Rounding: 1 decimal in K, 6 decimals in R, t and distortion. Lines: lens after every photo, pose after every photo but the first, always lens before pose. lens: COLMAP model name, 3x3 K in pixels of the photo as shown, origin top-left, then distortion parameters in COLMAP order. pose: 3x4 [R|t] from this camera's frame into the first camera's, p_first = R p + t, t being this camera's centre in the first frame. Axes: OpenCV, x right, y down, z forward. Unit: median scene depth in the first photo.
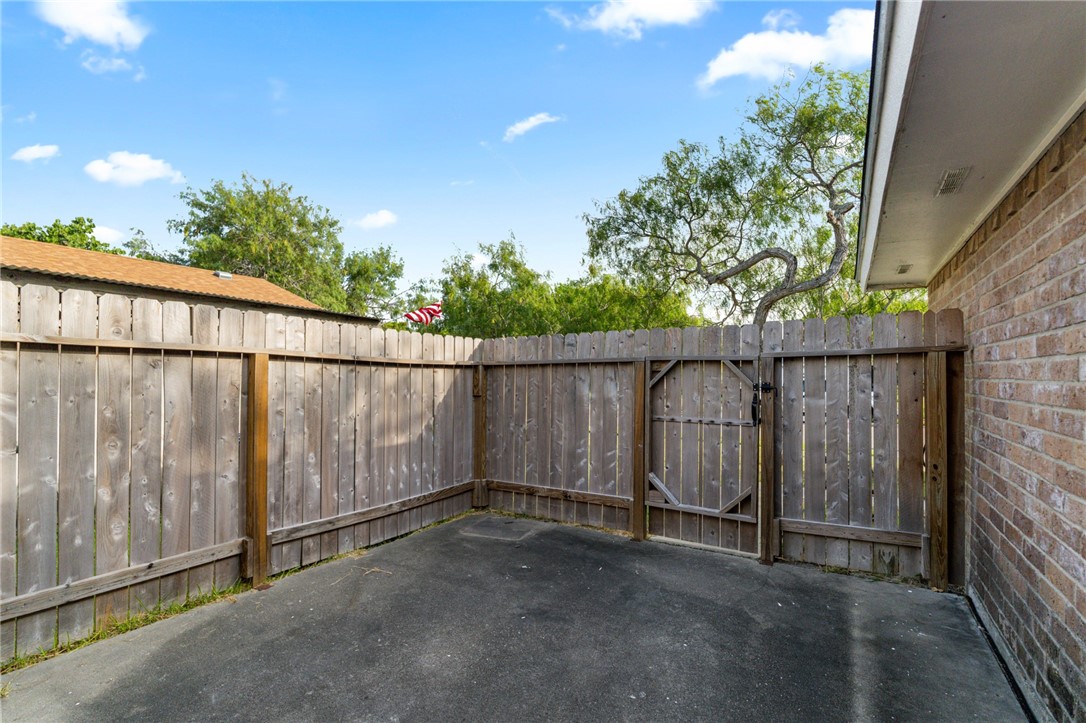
lens RADIAL K [[486.6, 0, 553.9], [0, 486.6, 367.5], [0, 0, 1]] dist [0.003270, 0.000216]
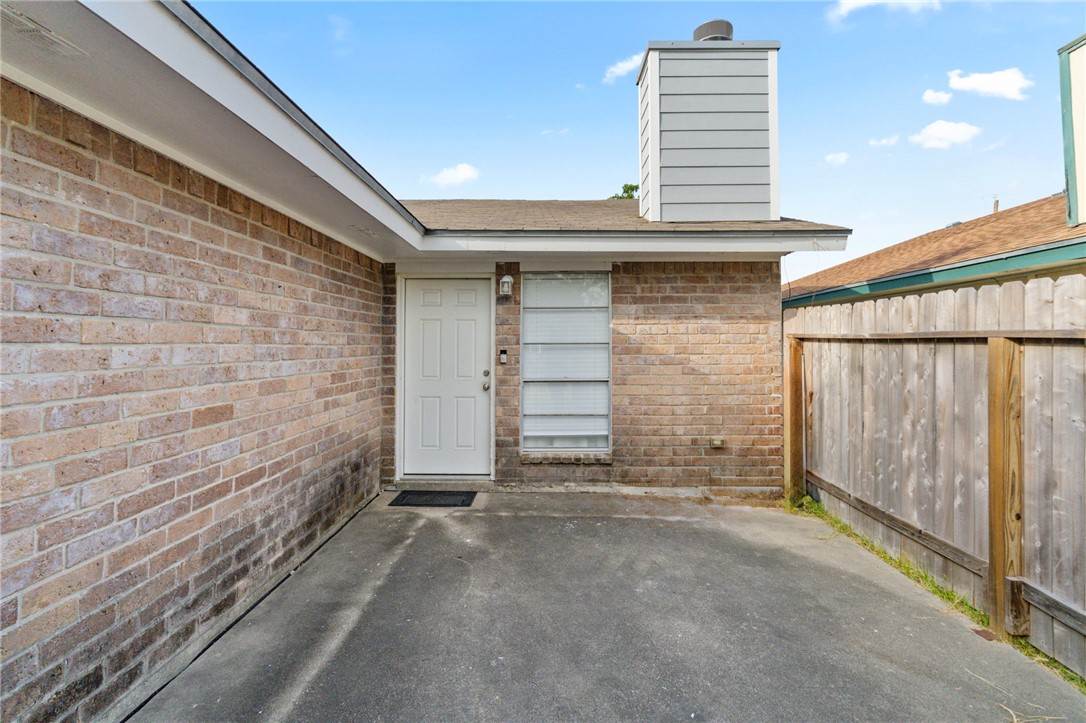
lens RADIAL K [[486.6, 0, 550.2], [0, 486.6, 352.3], [0, 0, 1]] dist [0.003270, 0.000216]
pose [[-0.859796, -0.001698, -0.510634, 0.501521], [0.000813, 0.999989, -0.004694, -0.001748], [0.510636, -0.004451, -0.859785, 1.602318]]
